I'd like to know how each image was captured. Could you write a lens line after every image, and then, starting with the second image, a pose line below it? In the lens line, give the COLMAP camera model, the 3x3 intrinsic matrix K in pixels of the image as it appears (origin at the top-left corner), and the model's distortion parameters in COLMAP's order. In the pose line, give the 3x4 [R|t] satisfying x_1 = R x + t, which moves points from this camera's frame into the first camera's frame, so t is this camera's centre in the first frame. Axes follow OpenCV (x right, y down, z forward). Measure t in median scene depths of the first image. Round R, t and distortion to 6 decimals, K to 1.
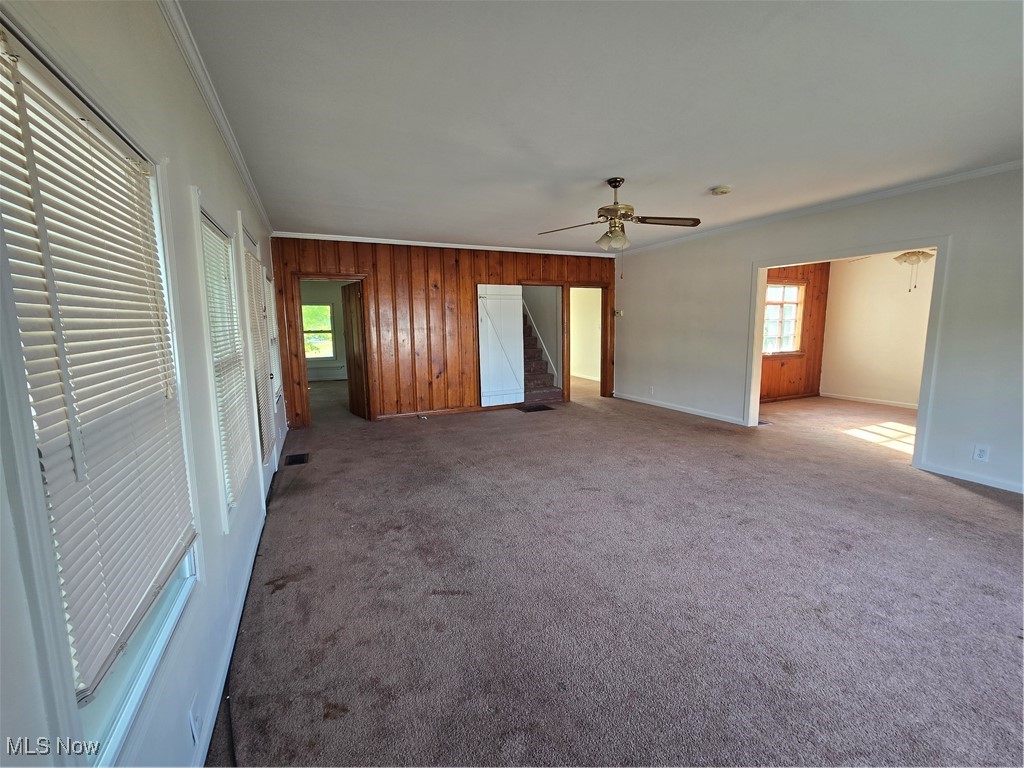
lens RADIAL K [[420.4, 0, 513.5], [0, 420.4, 373.8], [0, 0, 1]] dist [-0.000871, 0.000014]
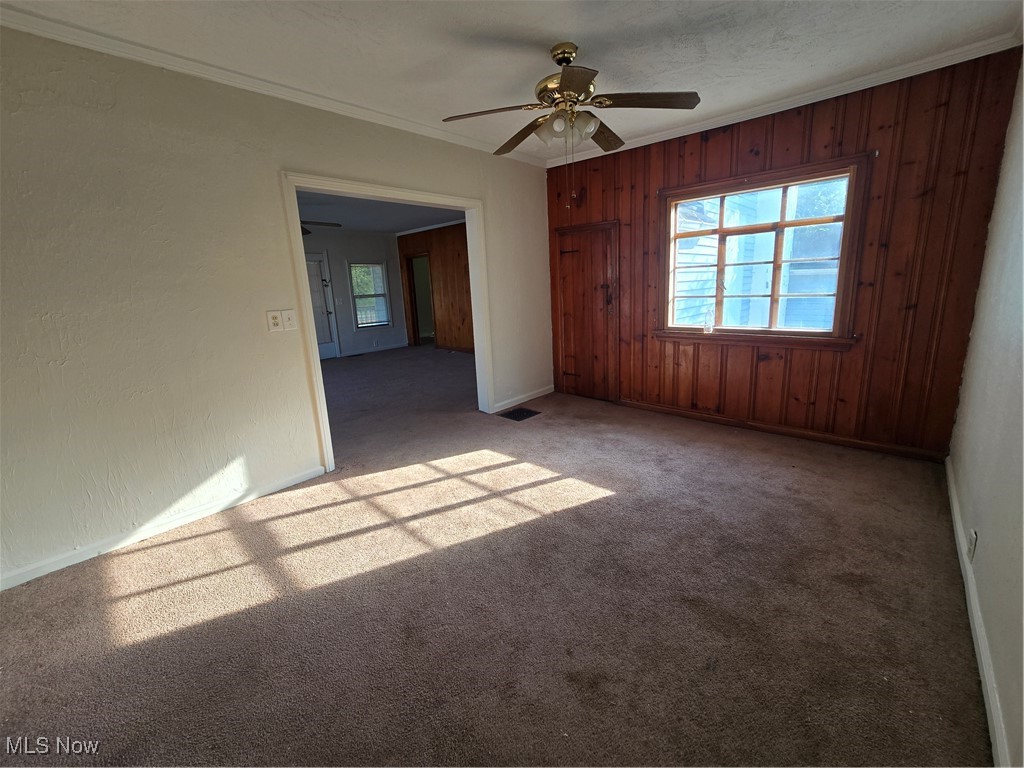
lens RADIAL K [[420.4, 0, 513.5], [0, 420.4, 373.8], [0, 0, 1]] dist [-0.000871, 0.000014]
pose [[0.382015, 0.184893, -0.905472, 1.126530], [-0.069708, 0.982756, 0.171265, -0.077132], [0.921523, -0.002307, 0.388316, 0.632922]]
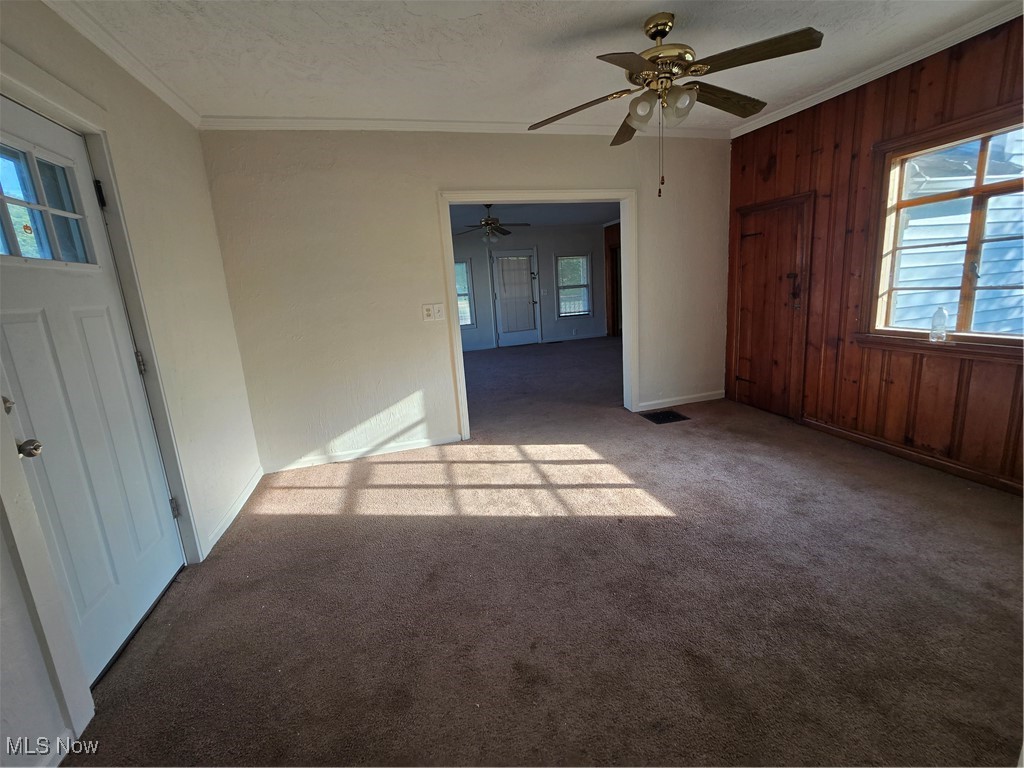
lens RADIAL K [[424.6, 0, 512.4], [0, 424.6, 369.9], [0, 0, 1]] dist [0.001661, 0.000347]
pose [[-0.155312, 0.210728, -0.965128, 1.159057], [-0.052388, 0.973852, 0.221063, -0.093984], [0.986475, 0.084895, -0.140212, 0.765095]]
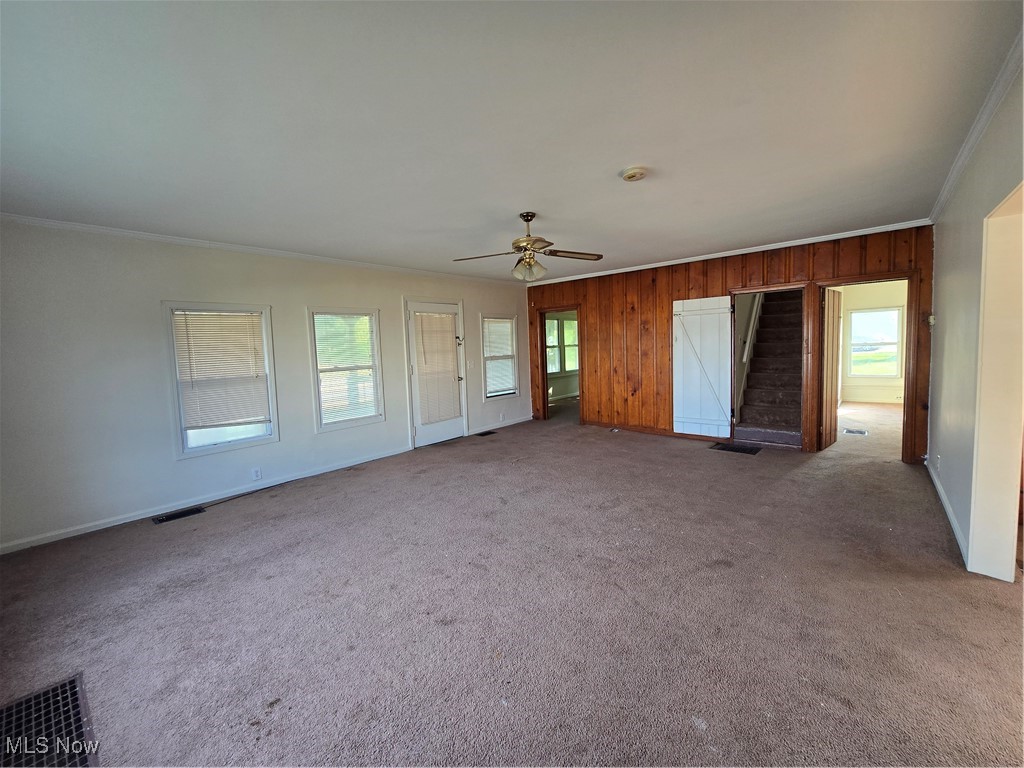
lens RADIAL K [[420.4, 0, 513.5], [0, 420.4, 373.8], [0, 0, 1]] dist [-0.000871, 0.000014]
pose [[0.402475, 0.058228, -0.913577, 0.651727], [-0.080009, 0.996394, 0.028258, -0.049839], [0.911928, 0.061721, 0.405682, 0.306705]]
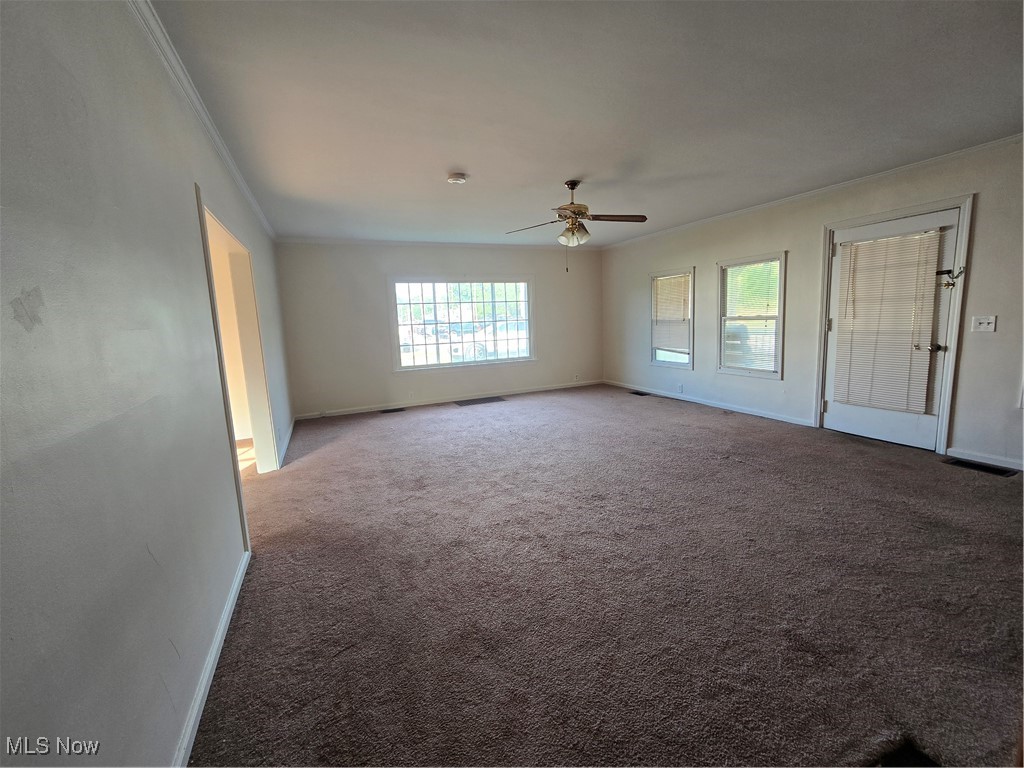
lens RADIAL K [[420.4, 0, 513.5], [0, 420.4, 373.8], [0, 0, 1]] dist [-0.000871, 0.000014]
pose [[-0.998347, 0.048944, 0.030122, 0.210115], [0.055020, 0.965396, 0.254917, -0.142847], [-0.016603, 0.256153, -0.966494, 1.190105]]
